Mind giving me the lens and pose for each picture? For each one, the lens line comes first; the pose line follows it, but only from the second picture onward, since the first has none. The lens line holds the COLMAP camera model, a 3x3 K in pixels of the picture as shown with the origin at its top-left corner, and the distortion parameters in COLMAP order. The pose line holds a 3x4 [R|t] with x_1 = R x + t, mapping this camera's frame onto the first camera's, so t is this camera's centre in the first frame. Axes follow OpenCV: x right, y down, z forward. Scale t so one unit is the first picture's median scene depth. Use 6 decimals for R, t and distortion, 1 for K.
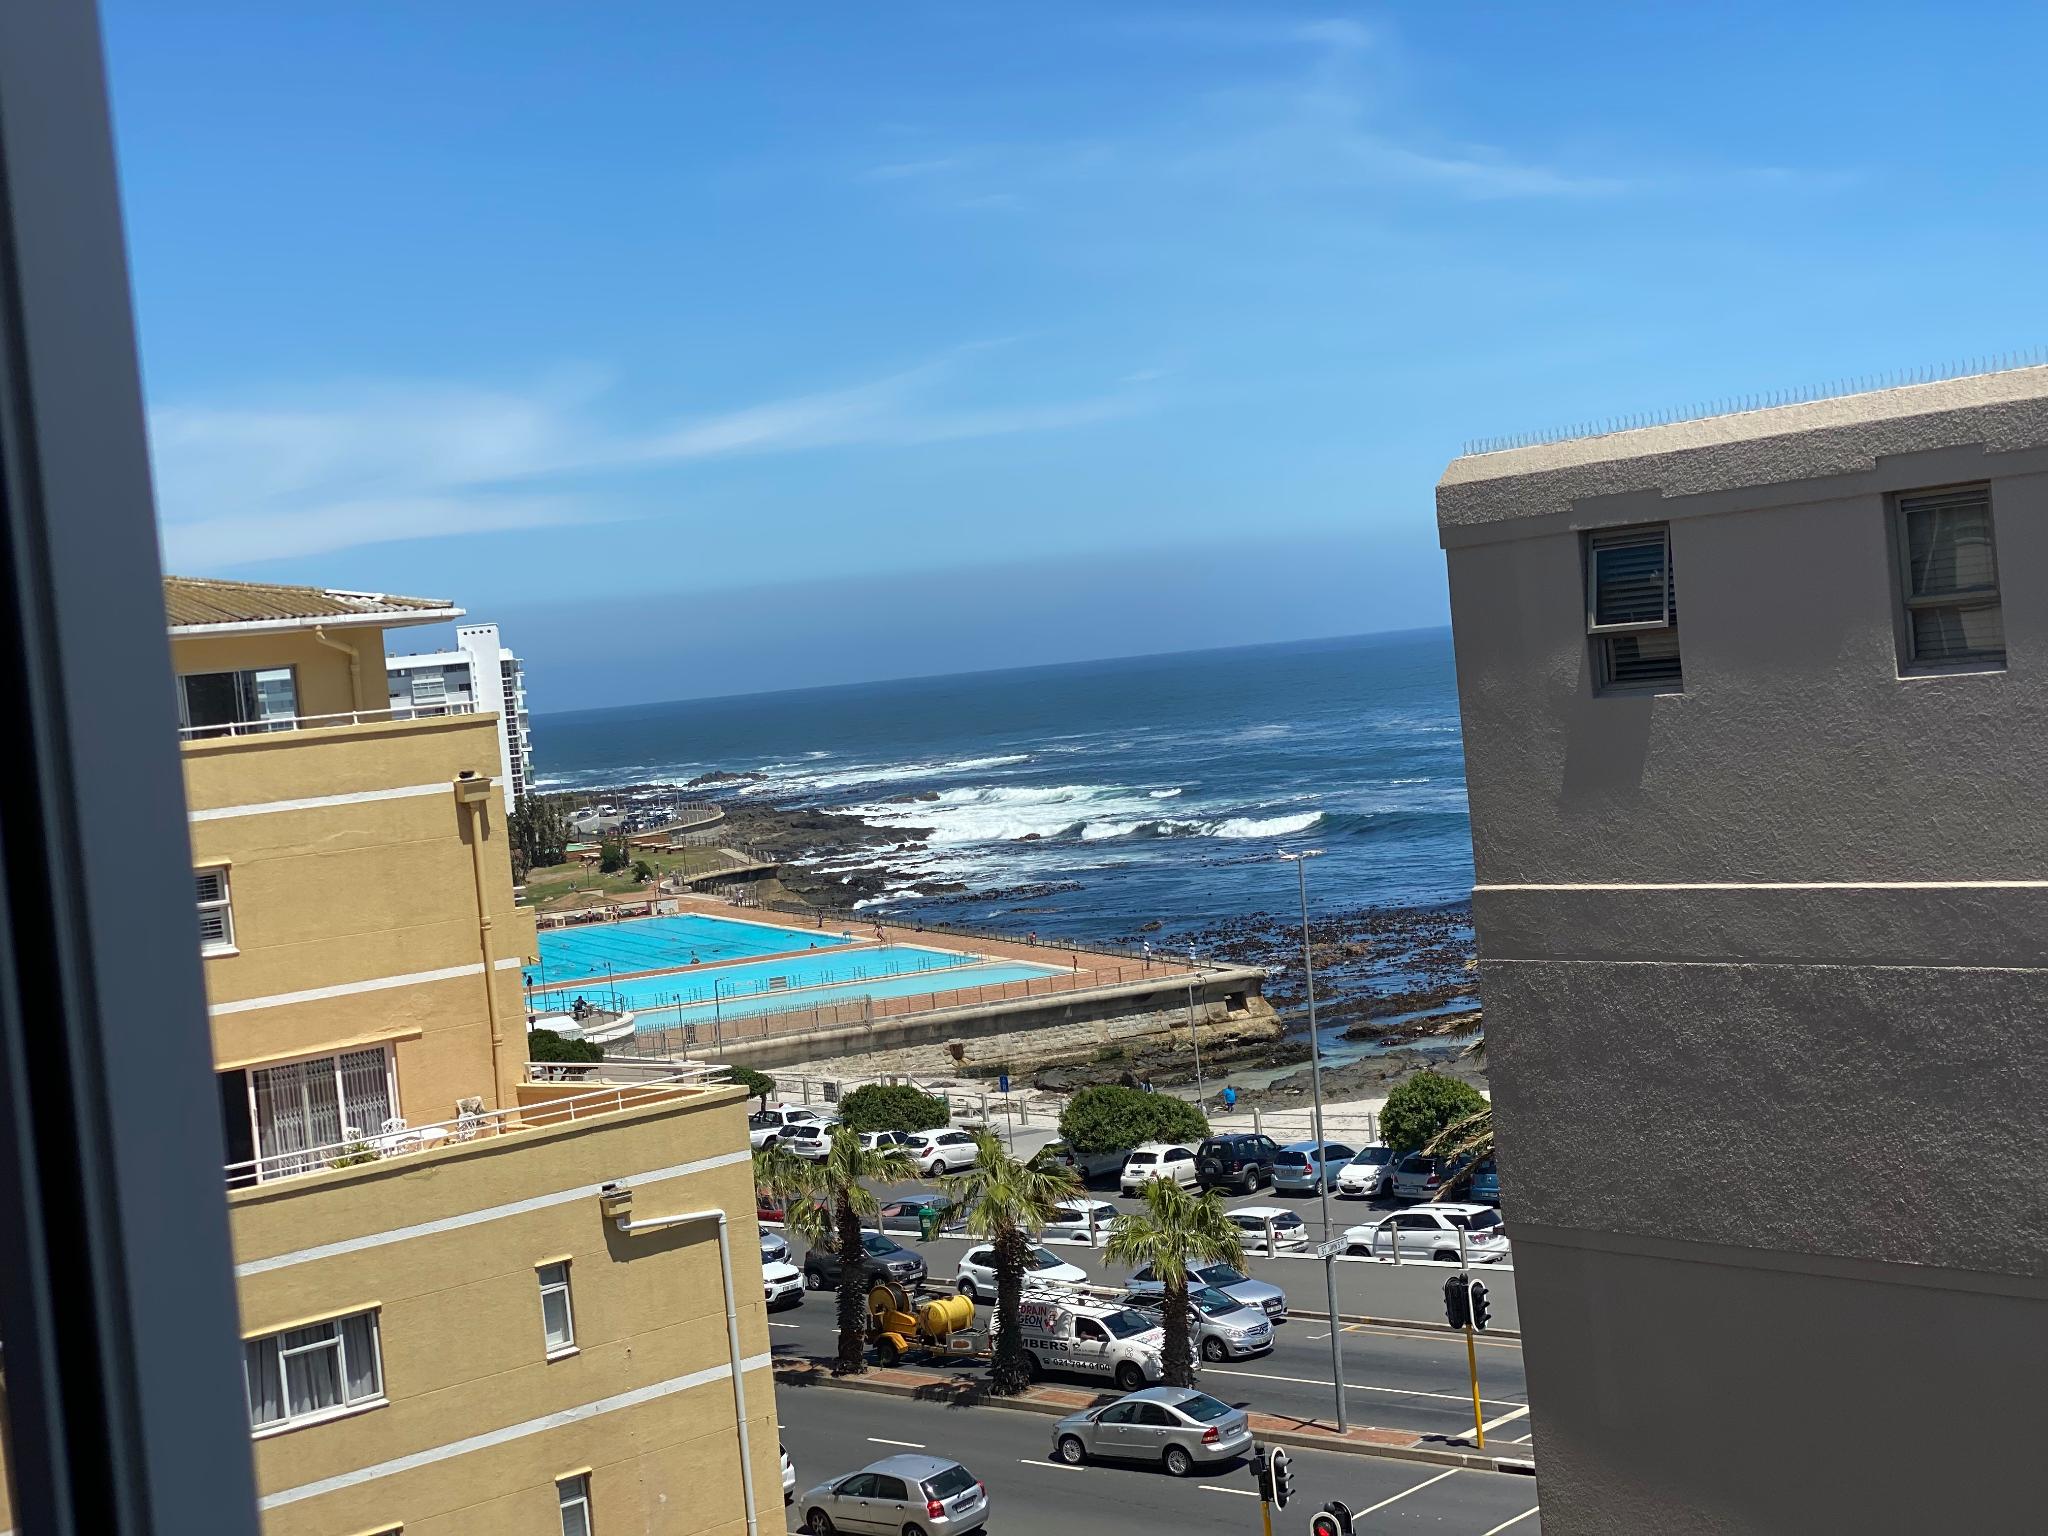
lens RADIAL K [[3074.3, 0, 1070.4], [0, 3074.3, 755.3], [0, 0, 1]] dist [0.256523, -0.876467]
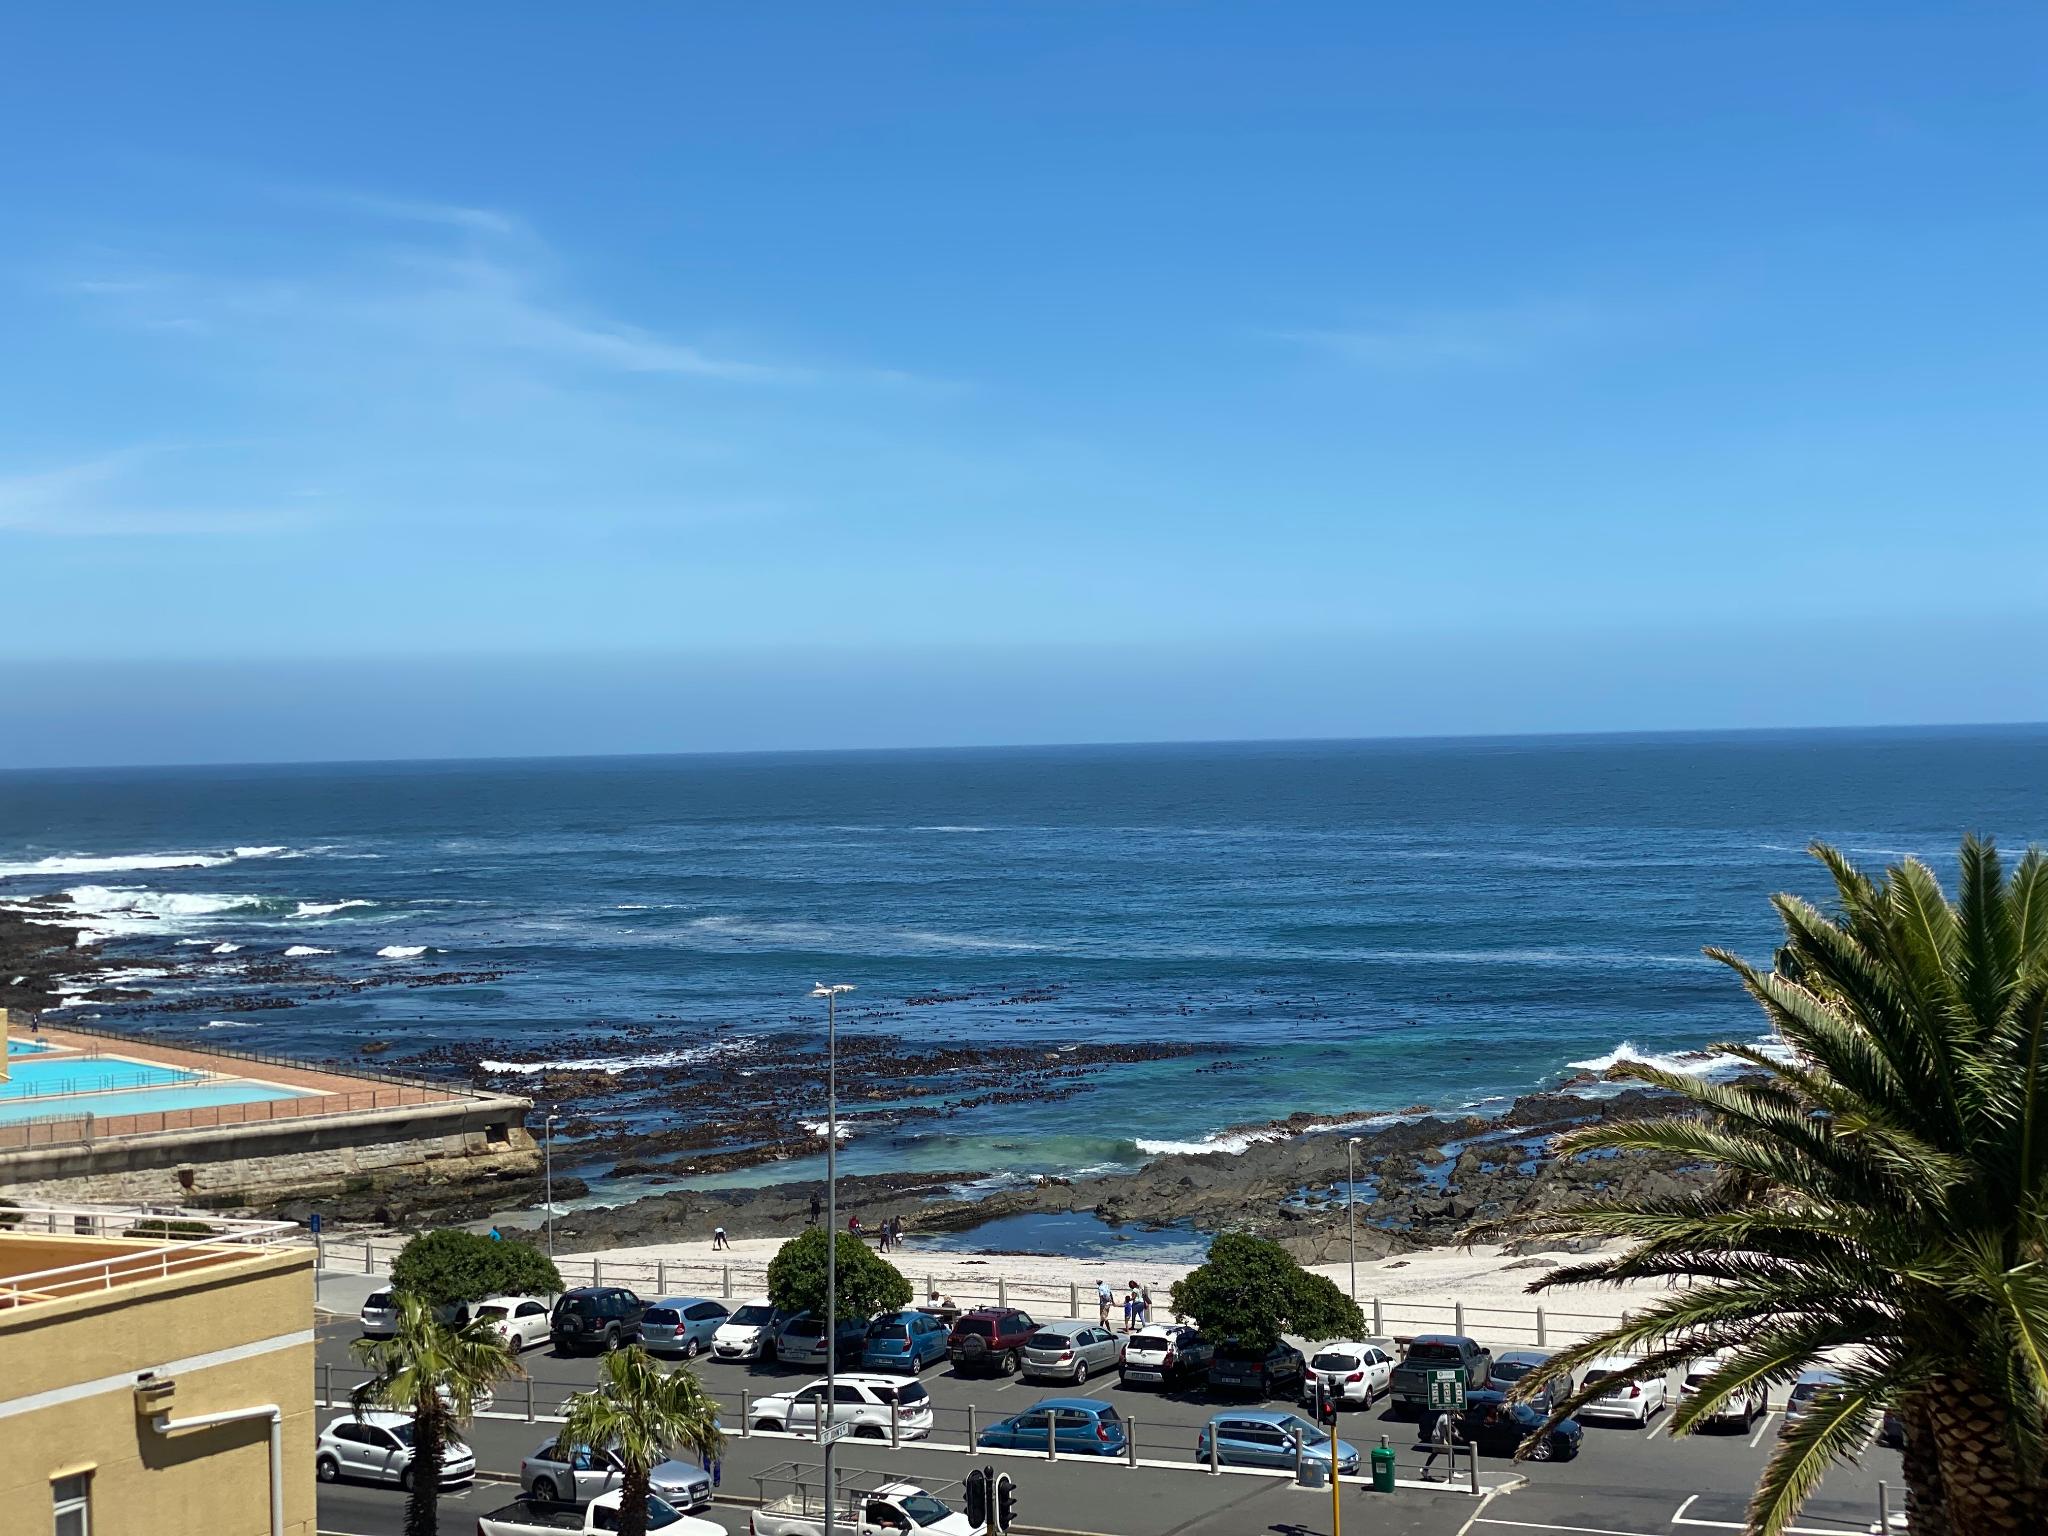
lens RADIAL K [[3095.2, 0, 1024.0], [0, 3095.2, 768.0], [0, 0, 1]] dist [0.135590, -0.169624]
pose [[0.964346, 0.070477, 0.255089, -0.071070], [-0.061120, 0.997141, -0.044434, 0.003402], [-0.257491, 0.027259, 0.965896, 0.081576]]
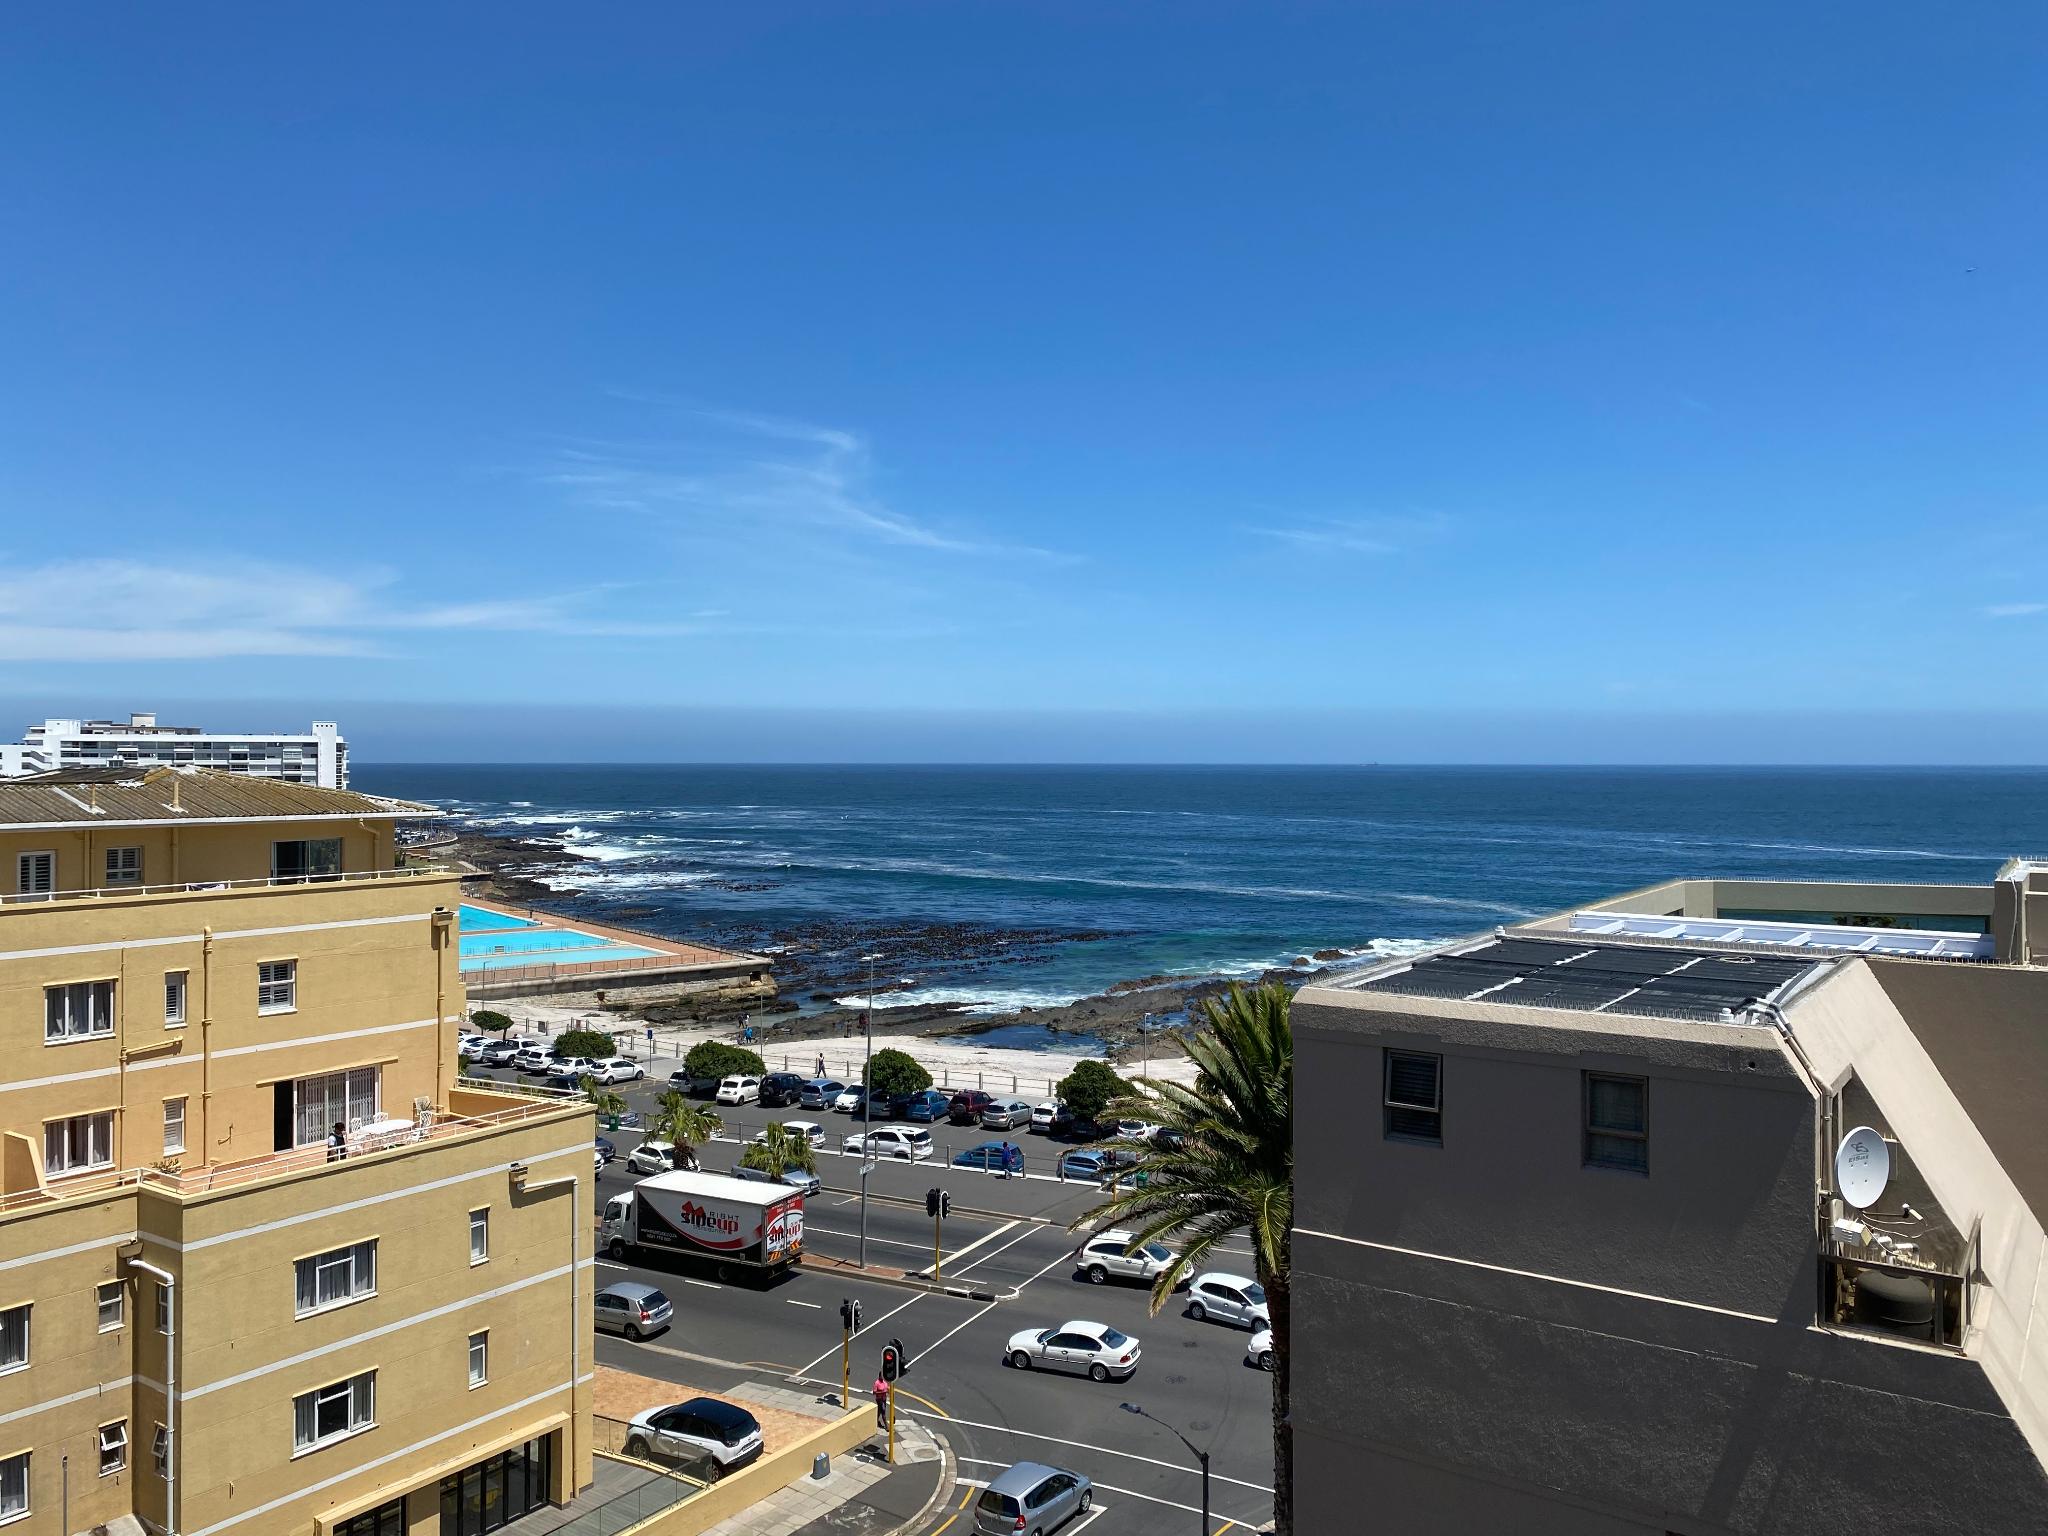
lens RADIAL K [[1575.1, 0, 1029.5], [0, 1575.1, 756.4], [0, 0, 1]] dist [0.077551, -0.131768]
pose [[0.965841, 0.098978, 0.239487, -0.051062], [-0.088985, 0.994663, -0.052214, -0.032611], [-0.243377, 0.029119, 0.969495, 0.028031]]
